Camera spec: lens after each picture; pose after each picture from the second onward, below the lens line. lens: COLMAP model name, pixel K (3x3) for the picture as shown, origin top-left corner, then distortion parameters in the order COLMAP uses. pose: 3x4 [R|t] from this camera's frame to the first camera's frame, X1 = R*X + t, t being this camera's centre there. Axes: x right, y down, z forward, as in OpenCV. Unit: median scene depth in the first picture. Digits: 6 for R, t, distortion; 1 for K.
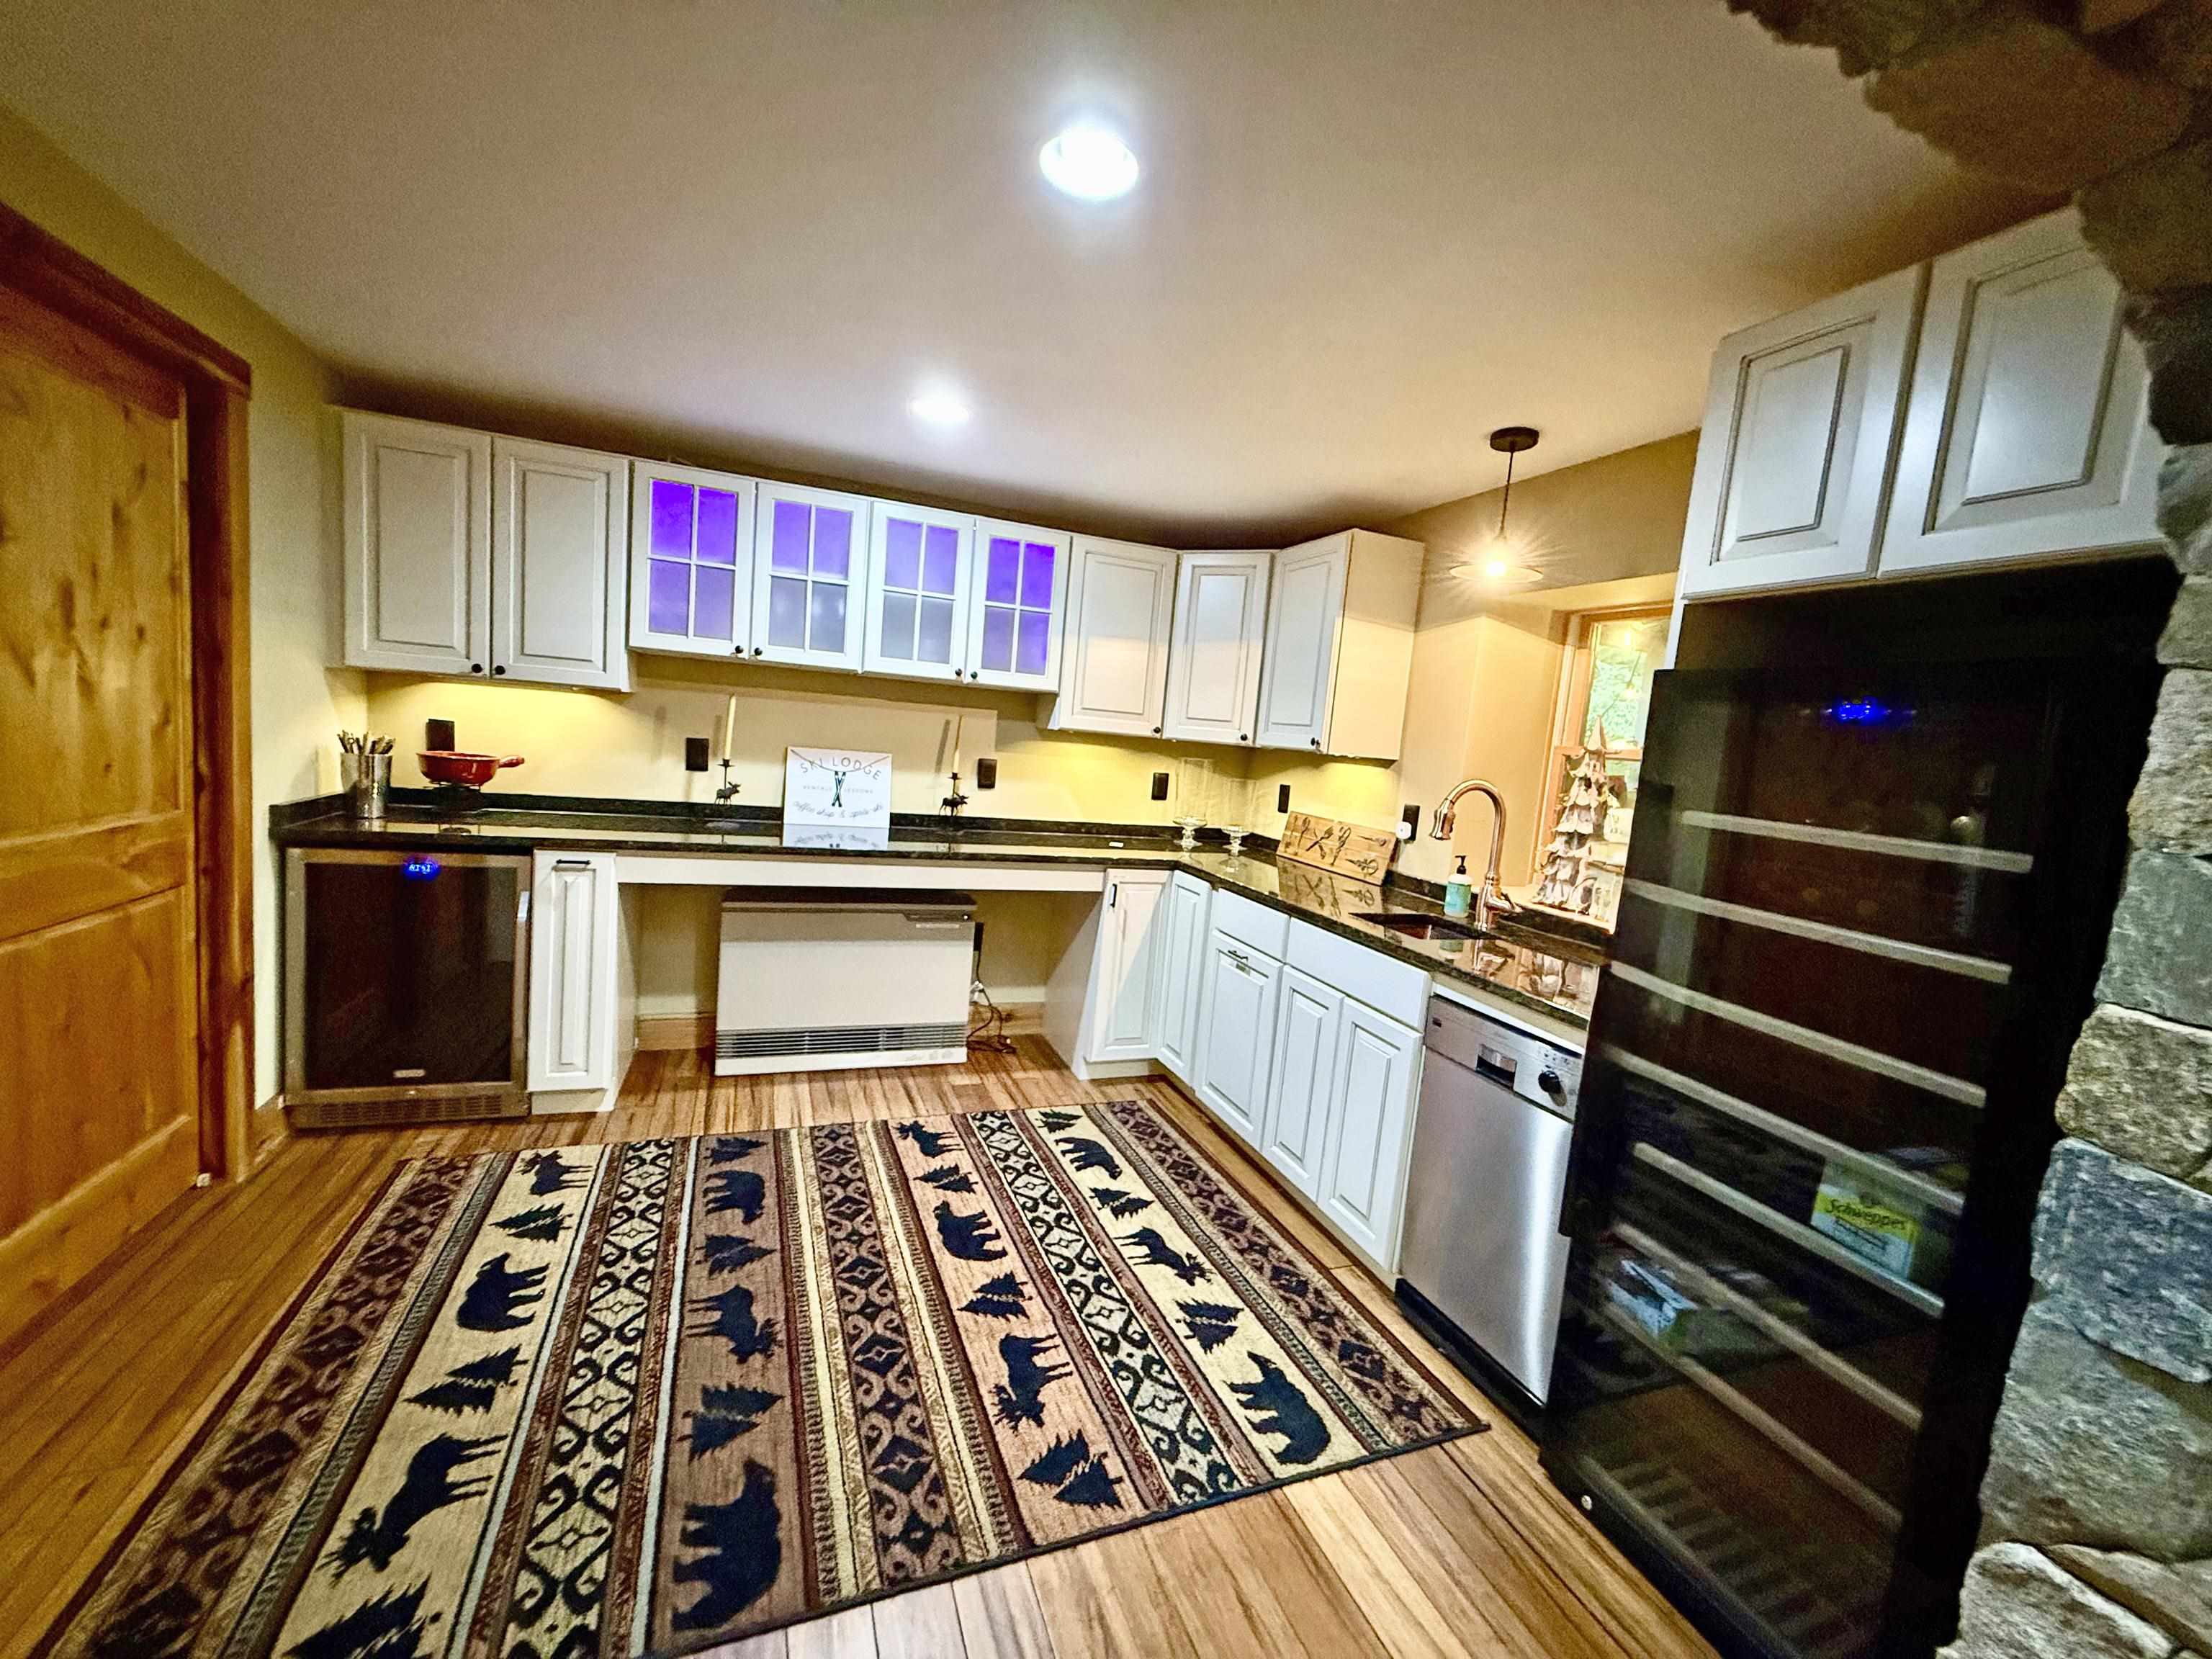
lens RADIAL K [[897.1, 0, 1085.9], [0, 897.1, 822.8], [0, 0, 1]] dist [-0.002006, 0.000956]
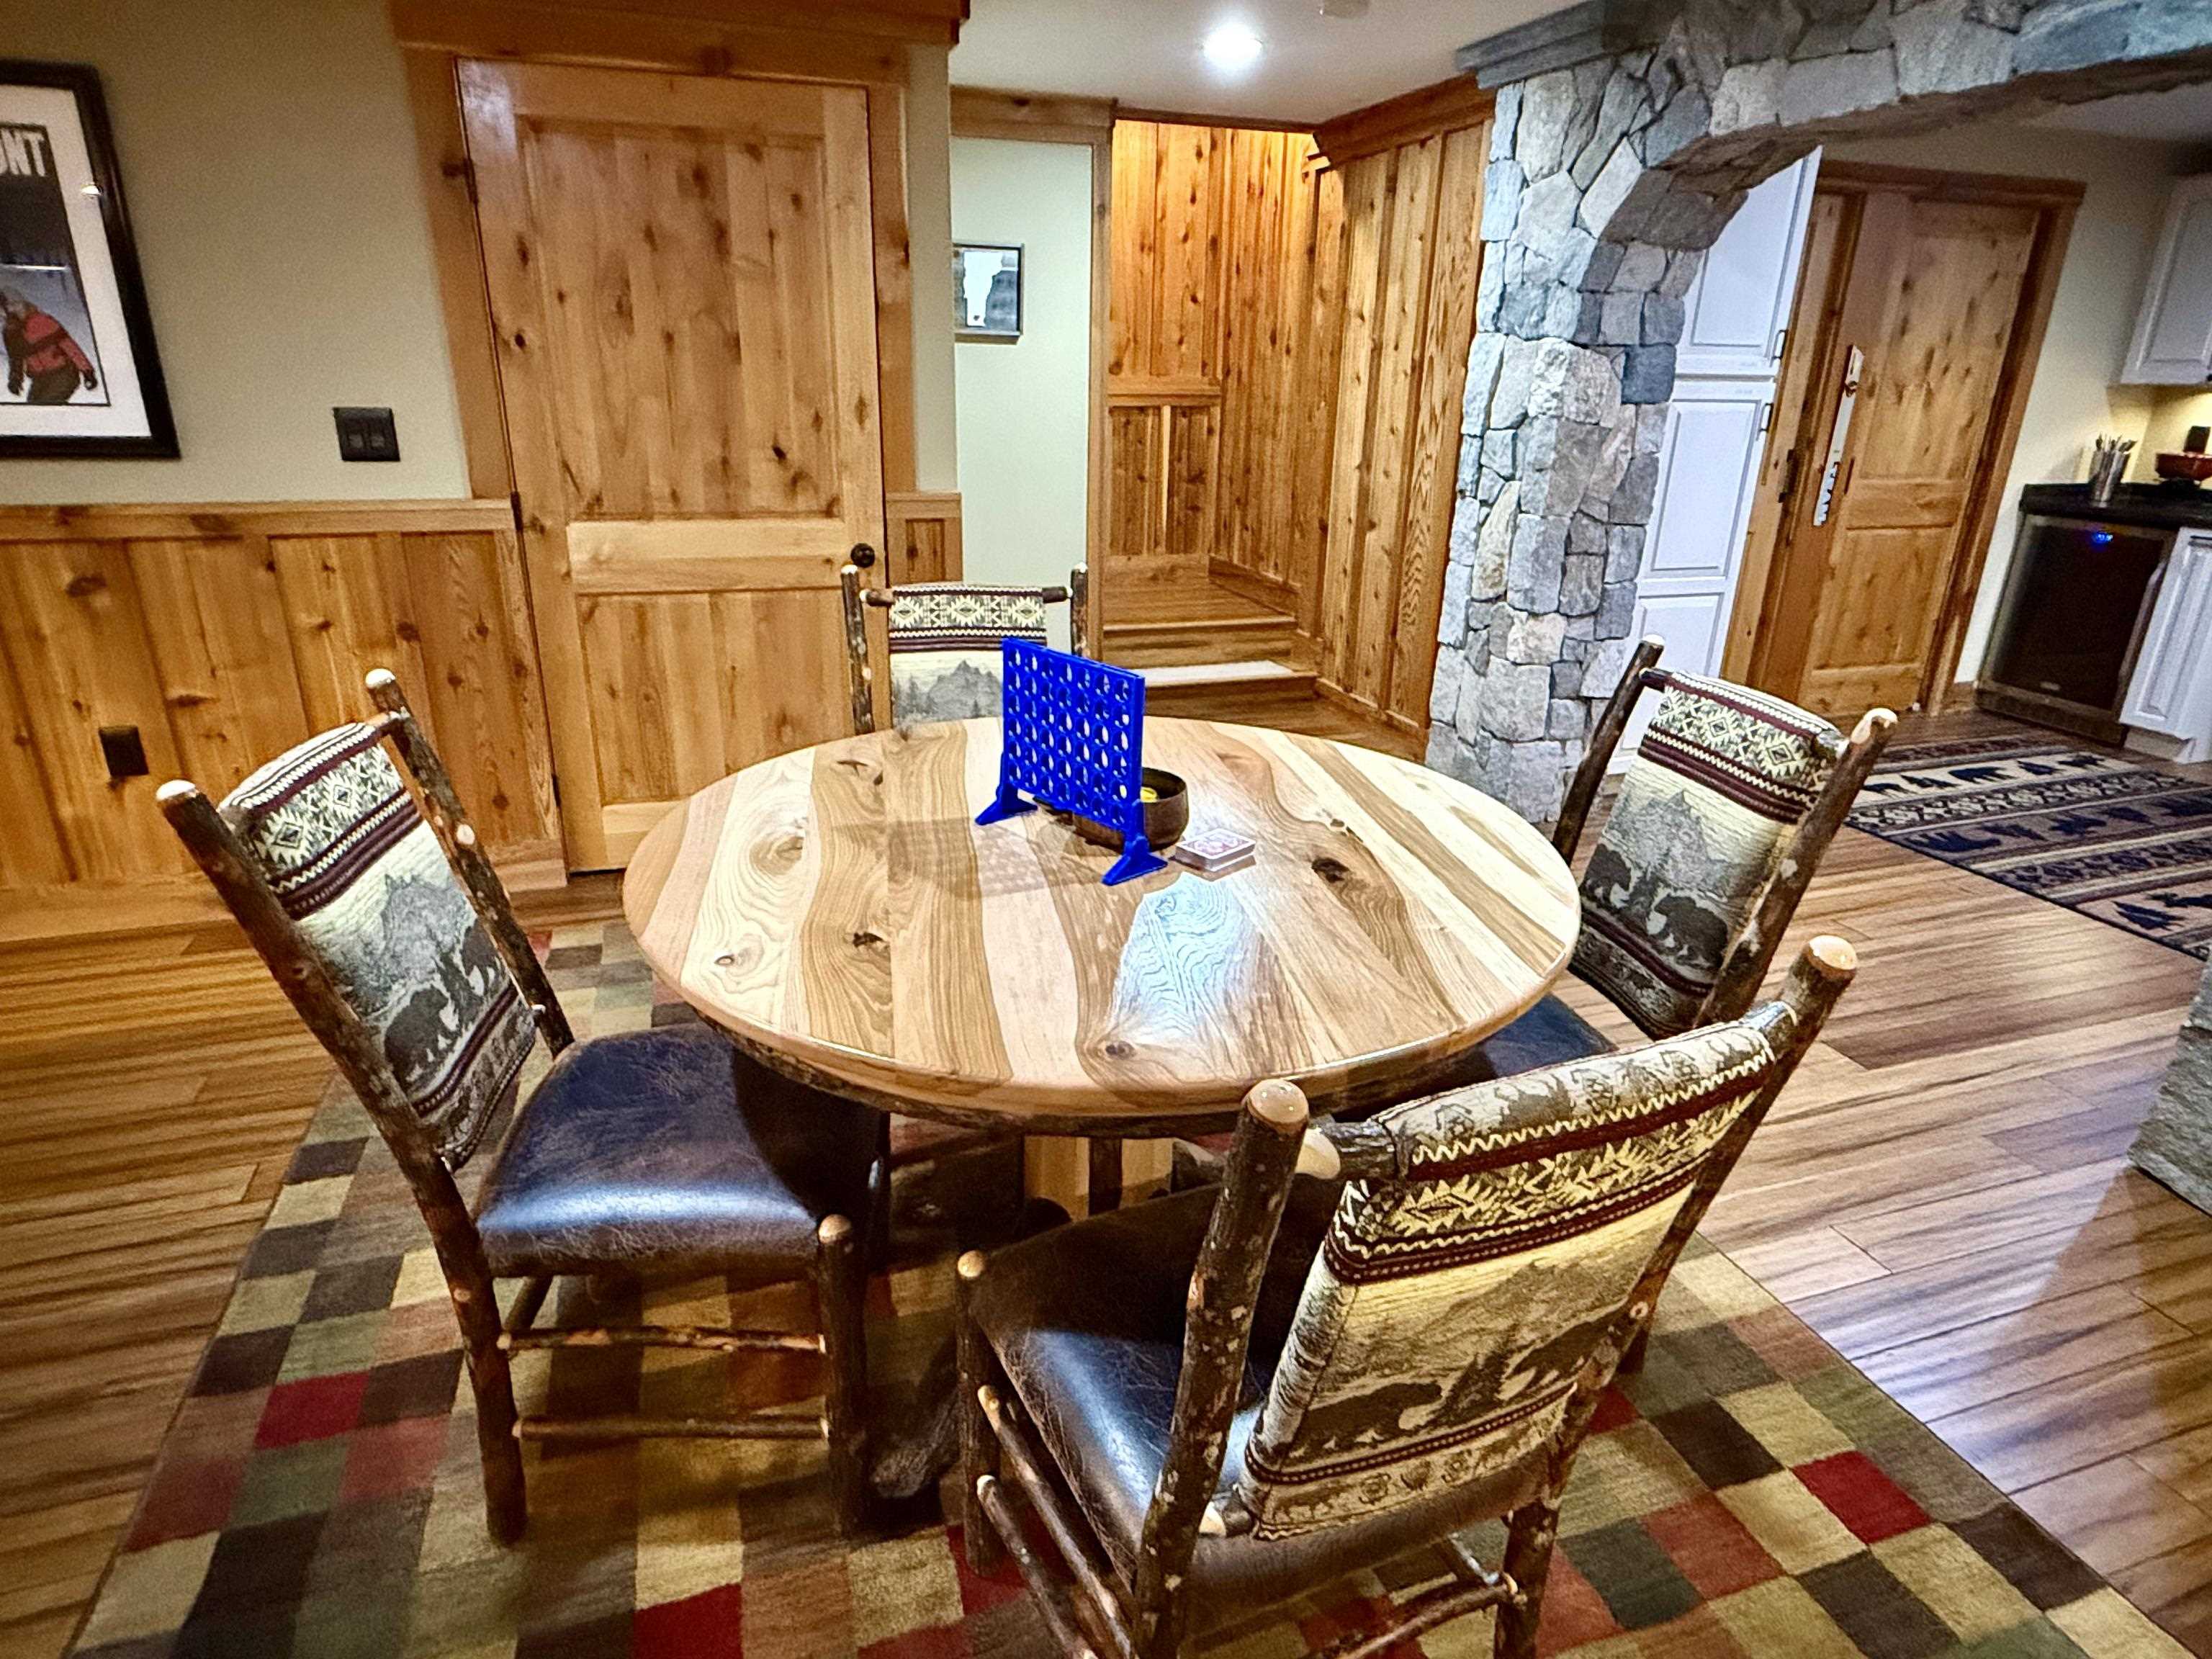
lens RADIAL K [[1242.4, 0, 1108.7], [0, 1242.4, 845.9], [0, 0, 1]] dist [-0.018078, 0.001741]
pose [[-0.022975, 0.273631, -0.961560, 1.182058], [-0.119041, 0.954223, 0.274388, 0.163767], [0.992624, 0.120769, 0.010650, -0.443103]]
